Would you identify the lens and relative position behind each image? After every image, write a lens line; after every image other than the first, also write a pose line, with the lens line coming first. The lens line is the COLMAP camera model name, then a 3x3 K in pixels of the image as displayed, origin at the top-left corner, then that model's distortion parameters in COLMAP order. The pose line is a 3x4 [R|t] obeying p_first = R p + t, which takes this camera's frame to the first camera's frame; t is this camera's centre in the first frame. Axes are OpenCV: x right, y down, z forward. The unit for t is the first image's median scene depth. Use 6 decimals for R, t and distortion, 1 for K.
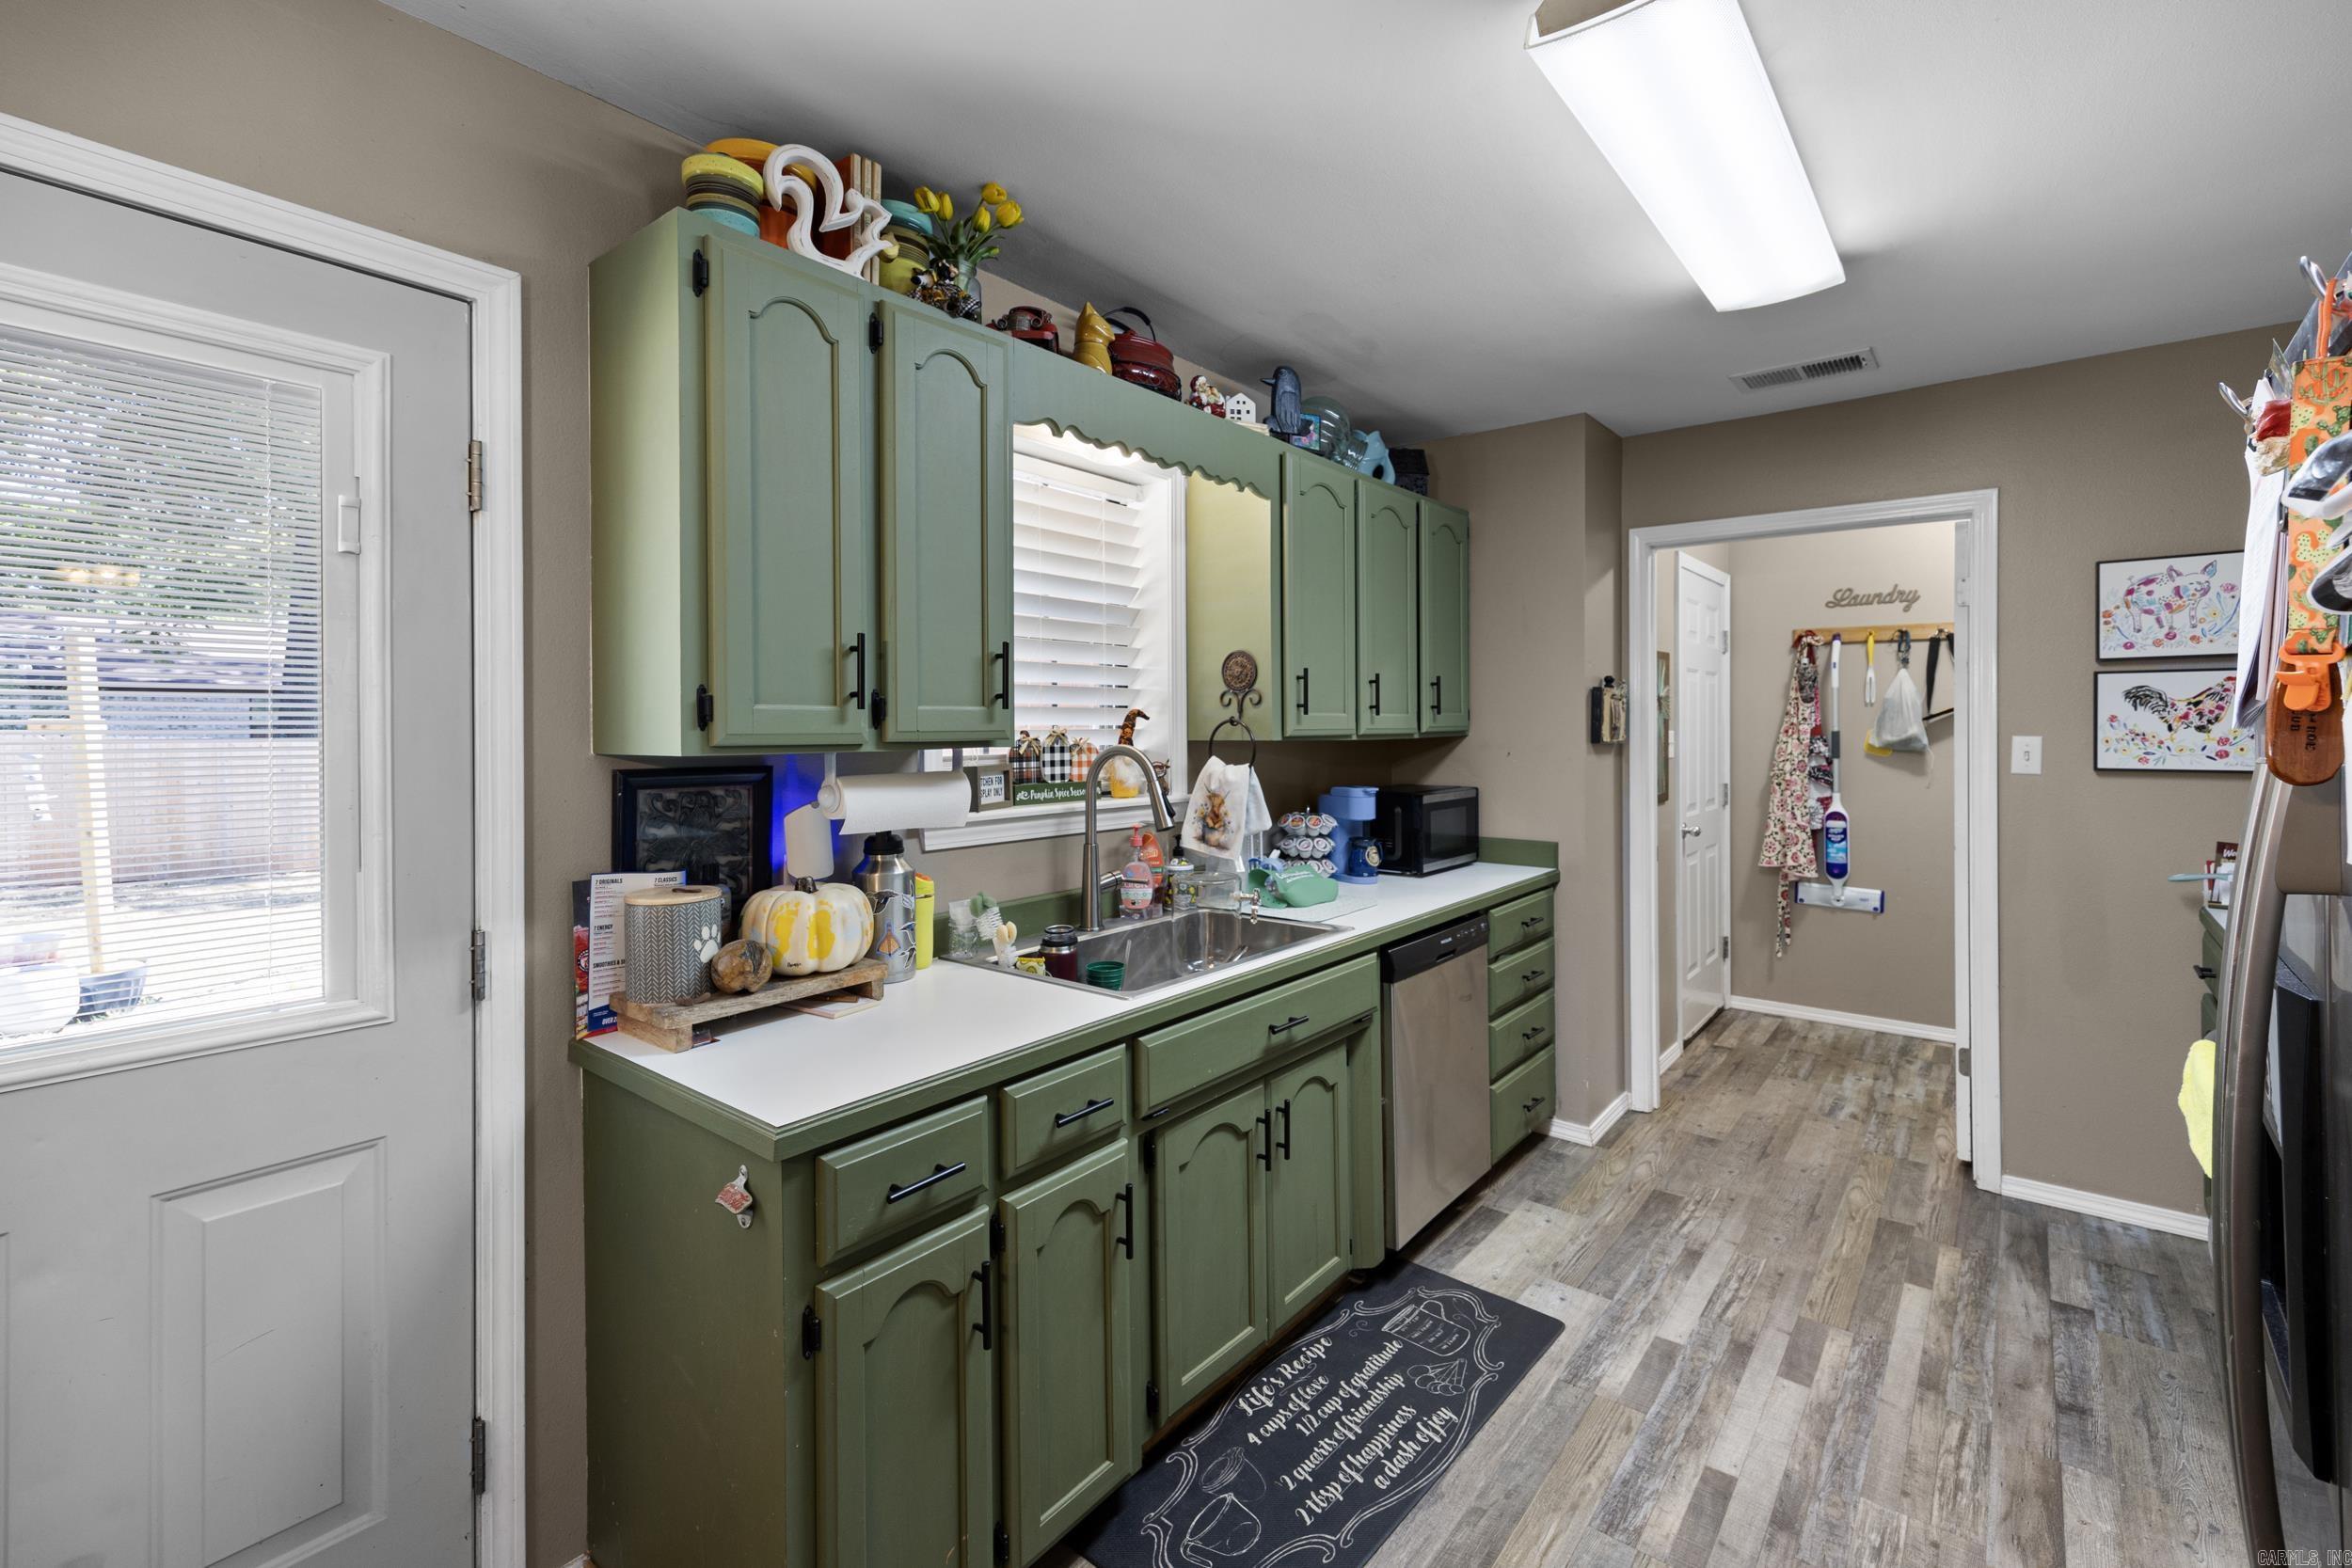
lens RADIAL K [[1031.2, 0, 1178.2], [0, 1031.2, 728.7], [0, 0, 1]] dist [0.017553, -0.000068]
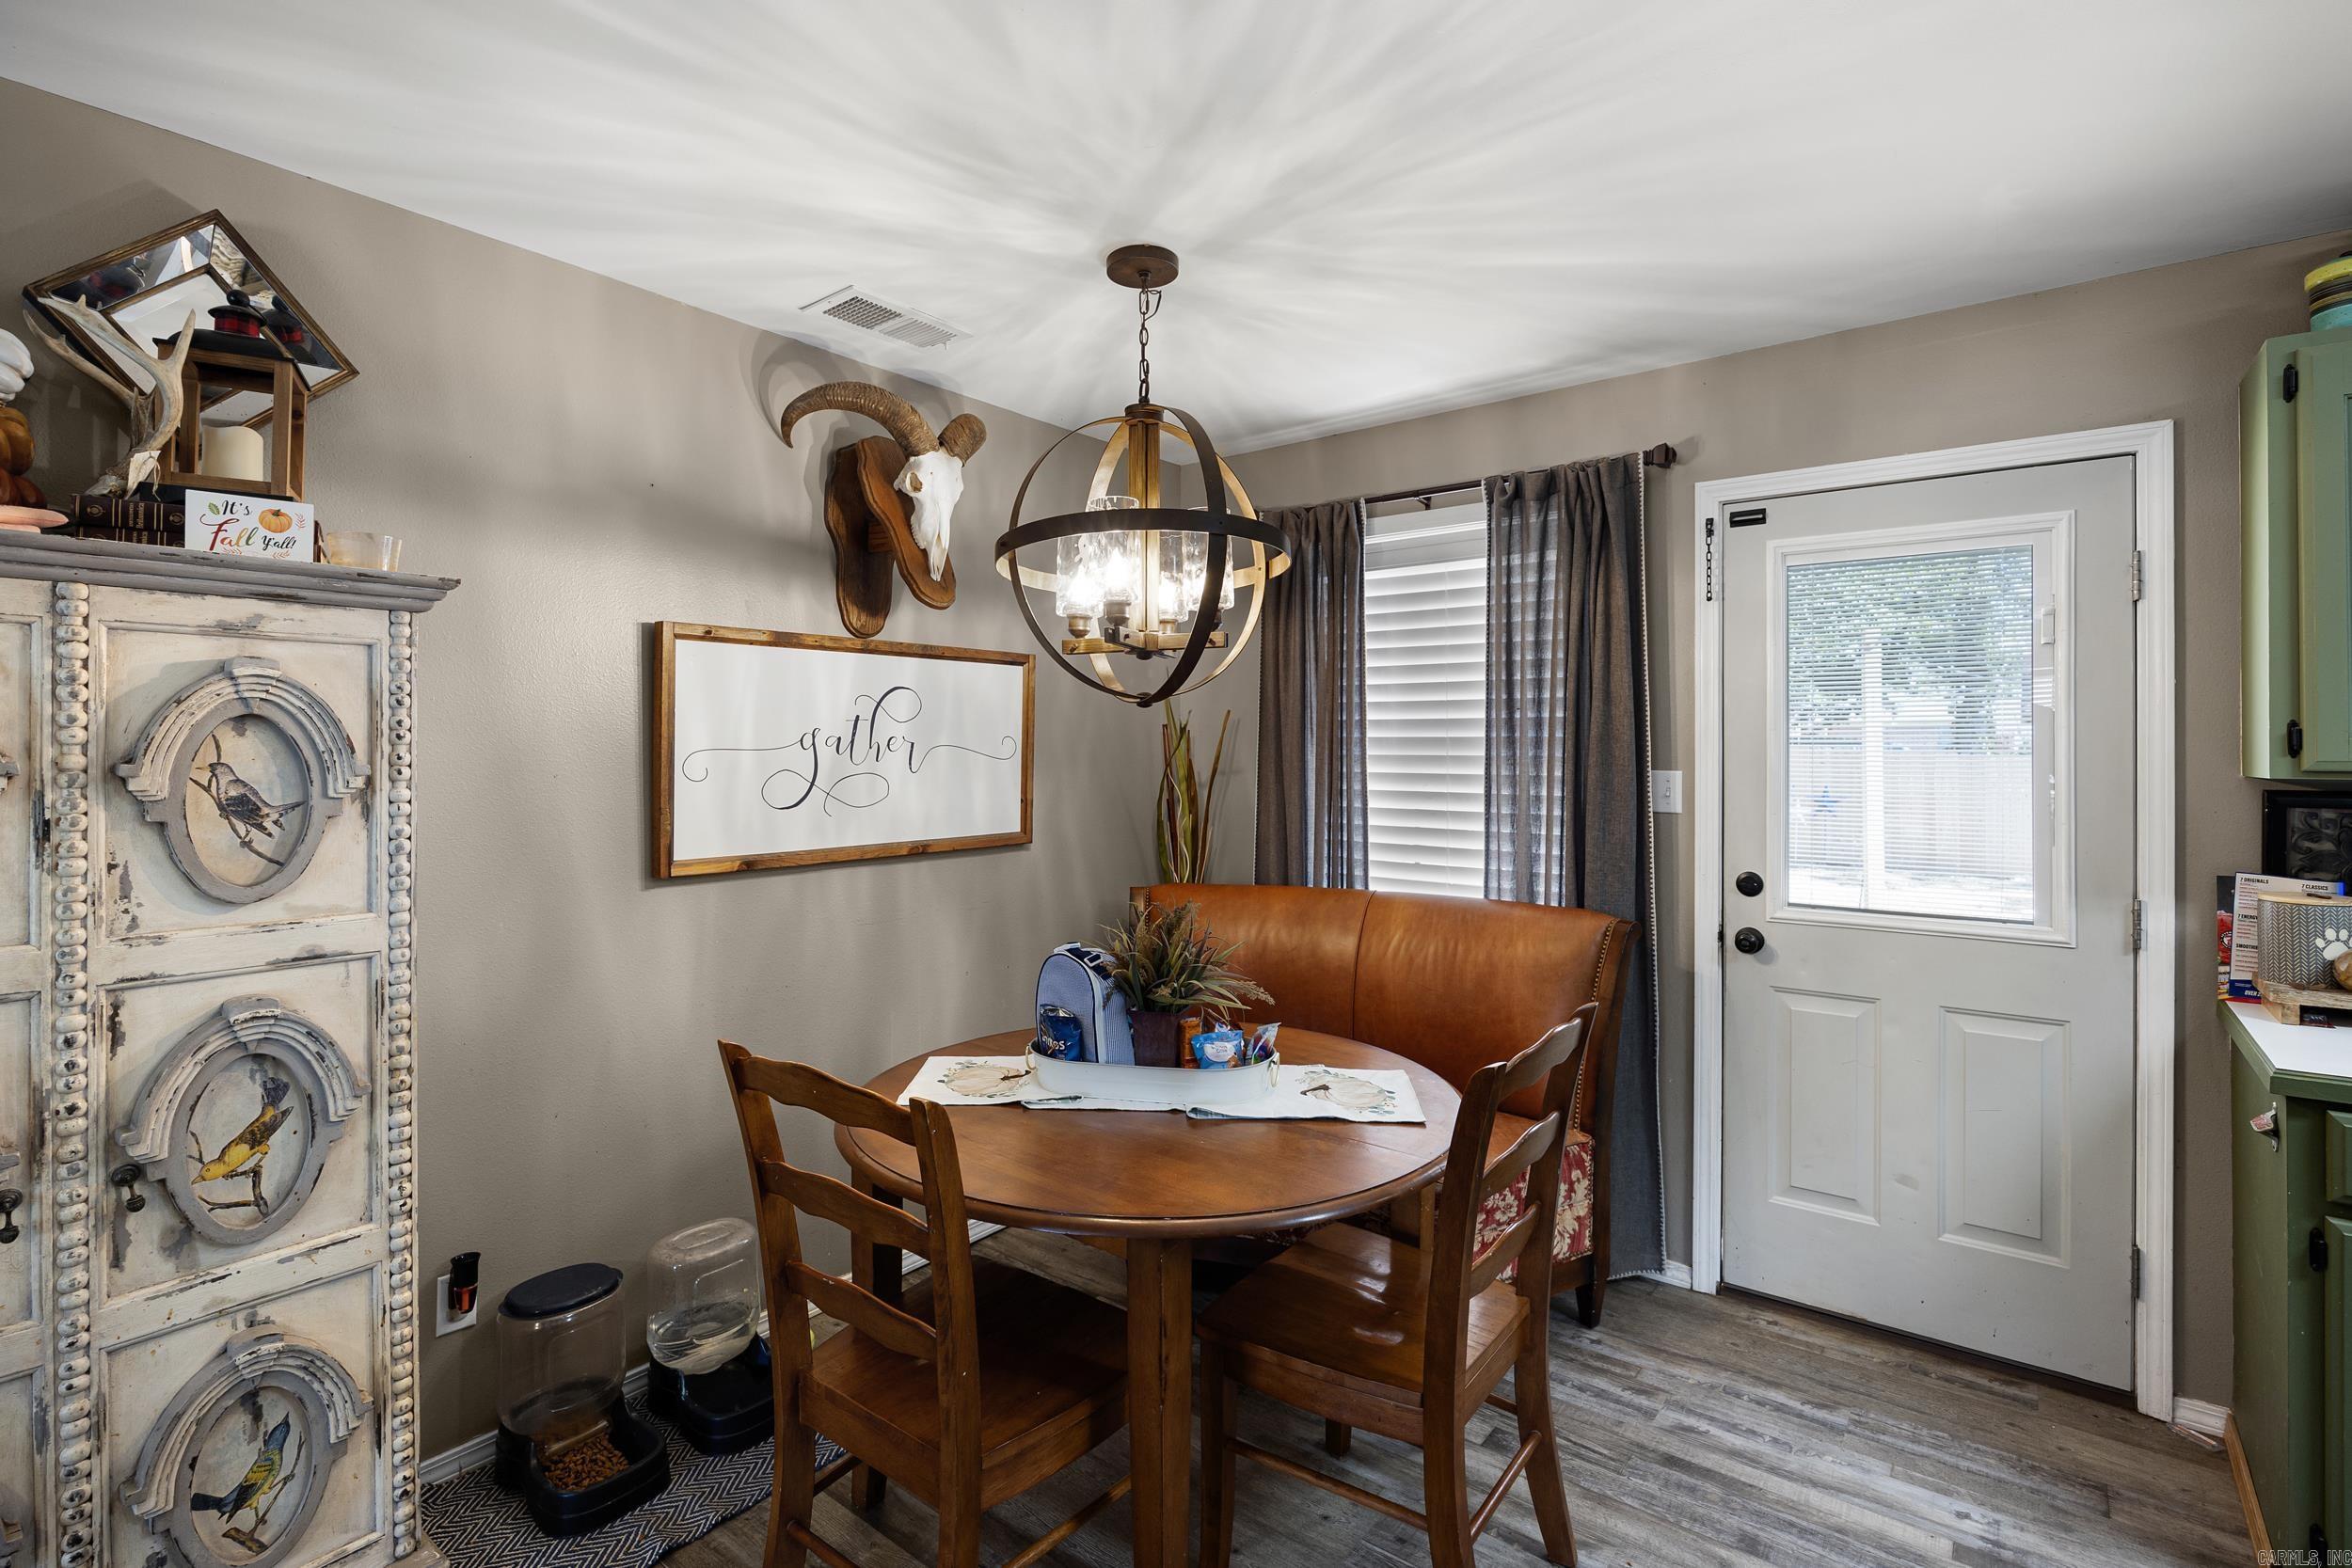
lens RADIAL K [[1072.2, 0, 1173.2], [0, 1072.2, 756.9], [0, 0, 1]] dist [-0.011879, -0.000658]
pose [[0.005359, 0.009074, -0.999944, 0.736051], [-0.004796, 0.999948, 0.009049, -0.004003], [0.999974, 0.004747, 0.005402, -0.301520]]
